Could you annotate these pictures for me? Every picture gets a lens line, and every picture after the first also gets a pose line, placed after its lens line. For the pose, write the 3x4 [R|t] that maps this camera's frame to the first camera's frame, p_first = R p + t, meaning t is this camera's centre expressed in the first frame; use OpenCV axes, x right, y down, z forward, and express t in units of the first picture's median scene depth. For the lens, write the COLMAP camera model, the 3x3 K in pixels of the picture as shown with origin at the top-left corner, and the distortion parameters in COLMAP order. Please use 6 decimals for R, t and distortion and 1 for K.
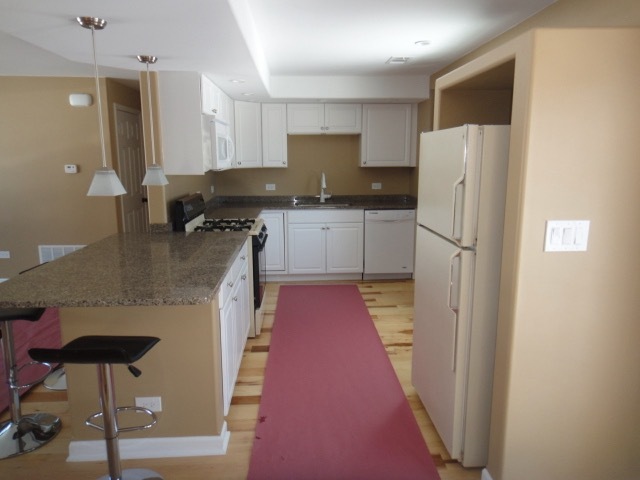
lens RADIAL K [[443.4, 0, 324.0], [0, 443.4, 237.8], [0, 0, 1]] dist [0.001509, 0.013374]
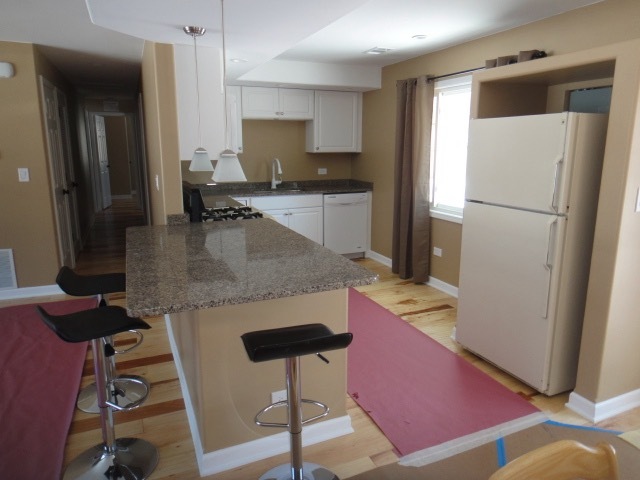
lens RADIAL K [[443.4, 0, 330.1], [0, 443.4, 236.2], [0, 0, 1]] dist [0.001509, 0.013374]
pose [[0.939217, -0.066105, 0.336899, -0.247802], [0.058724, 0.997759, 0.032064, 0.002056], [-0.338263, -0.010331, 0.940995, 0.024585]]
